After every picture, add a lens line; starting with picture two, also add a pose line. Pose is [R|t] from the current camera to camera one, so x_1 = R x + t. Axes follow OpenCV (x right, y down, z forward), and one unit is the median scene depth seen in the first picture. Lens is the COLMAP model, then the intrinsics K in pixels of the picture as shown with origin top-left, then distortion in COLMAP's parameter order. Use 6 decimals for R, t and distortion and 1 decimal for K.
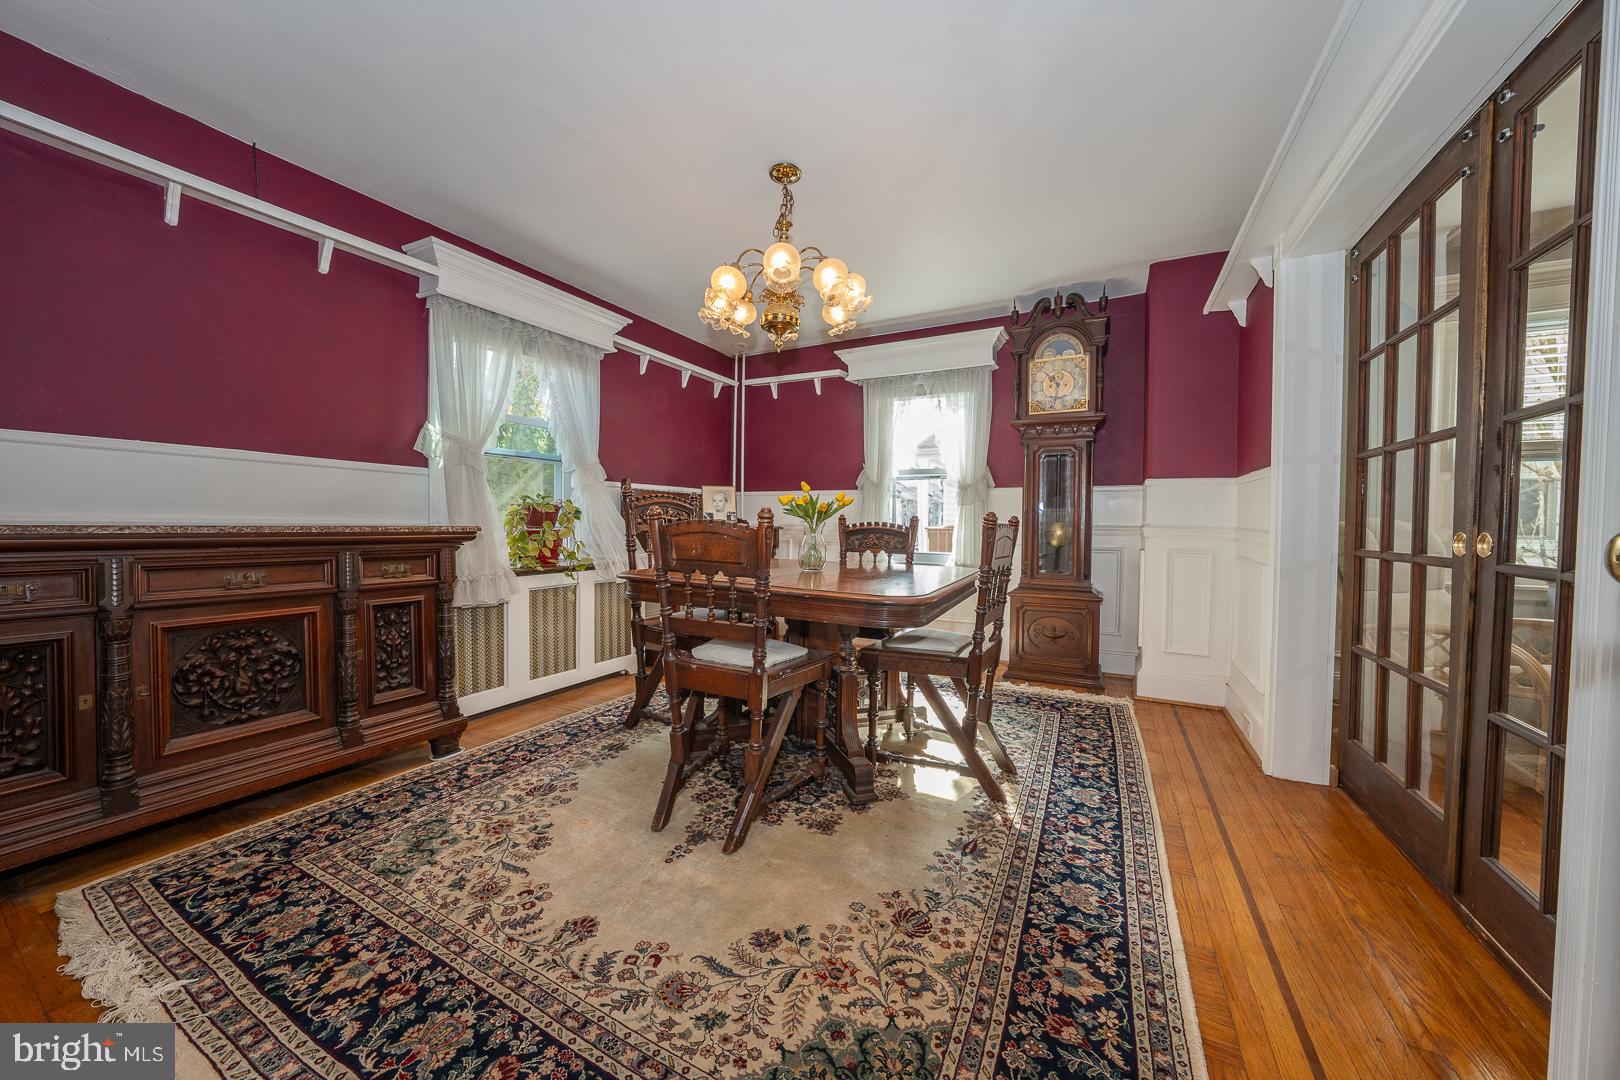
lens RADIAL K [[557.9, 0, 811.2], [0, 557.9, 533.5], [0, 0, 1]] dist [-0.032010, 0.007320]
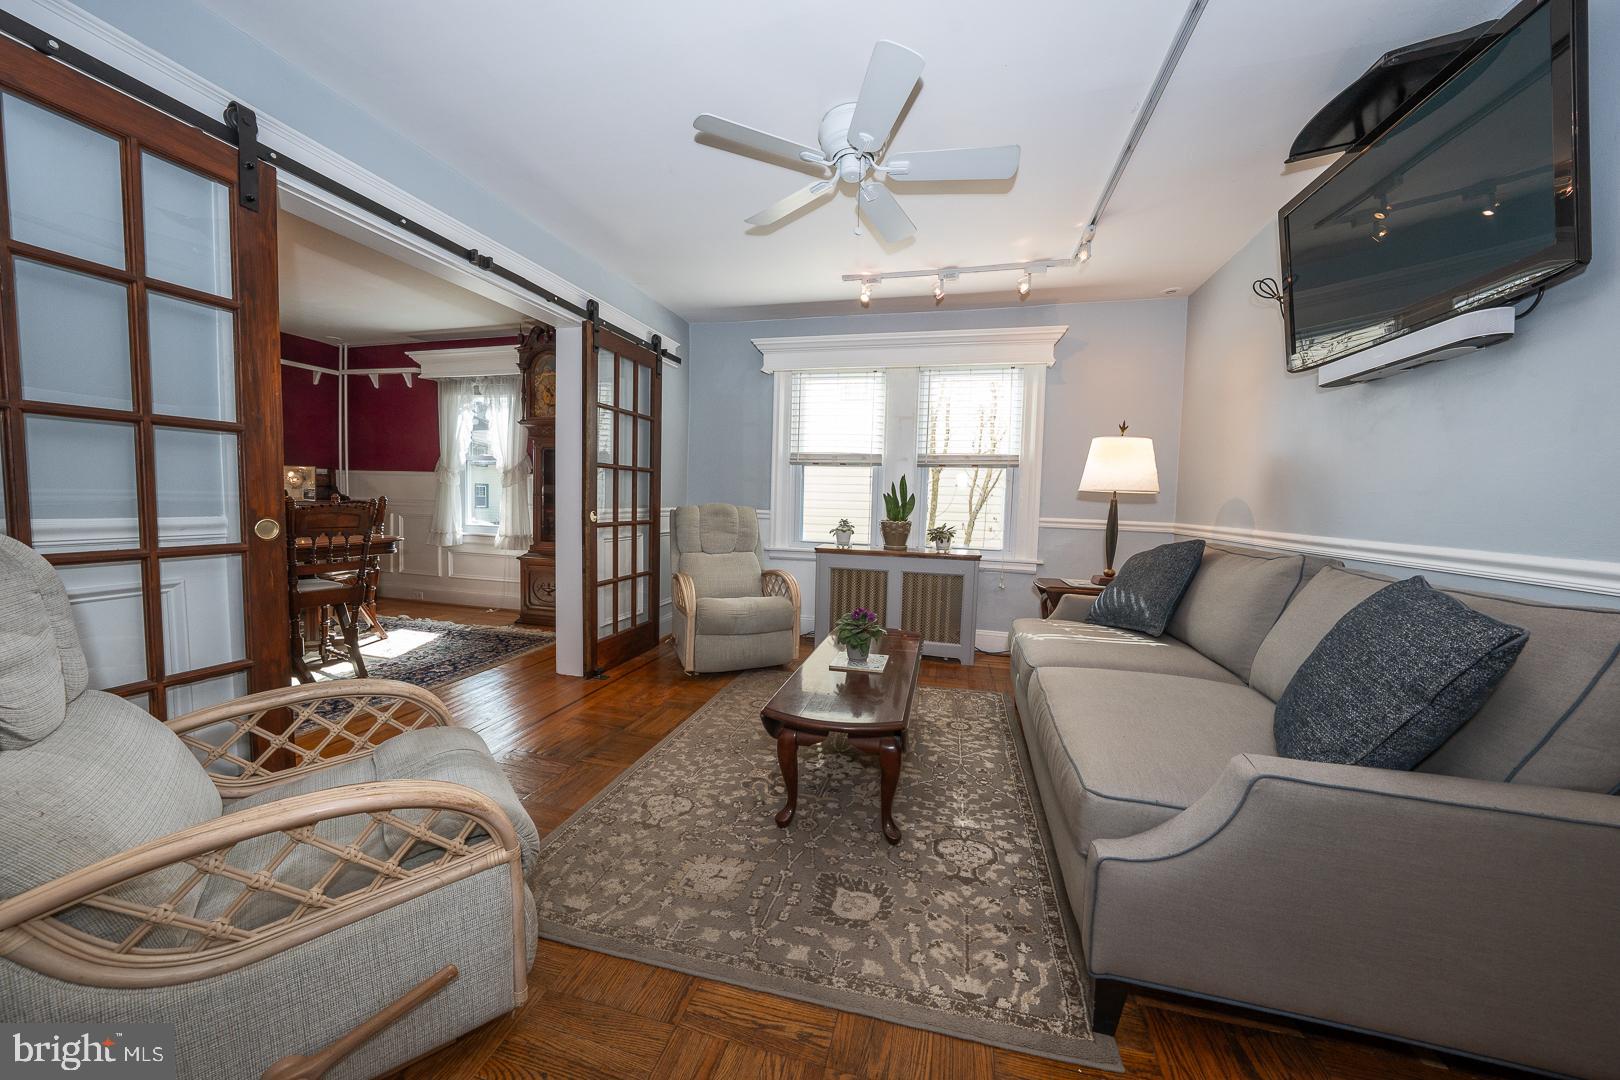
lens RADIAL K [[557.9, 0, 811.2], [0, 557.9, 533.5], [0, 0, 1]] dist [-0.032010, 0.007320]
pose [[0.973757, 0.002795, 0.227575, 0.882855], [-0.013258, 0.998923, 0.044457, -0.015162], [-0.227206, -0.046308, 0.972745, -0.474680]]
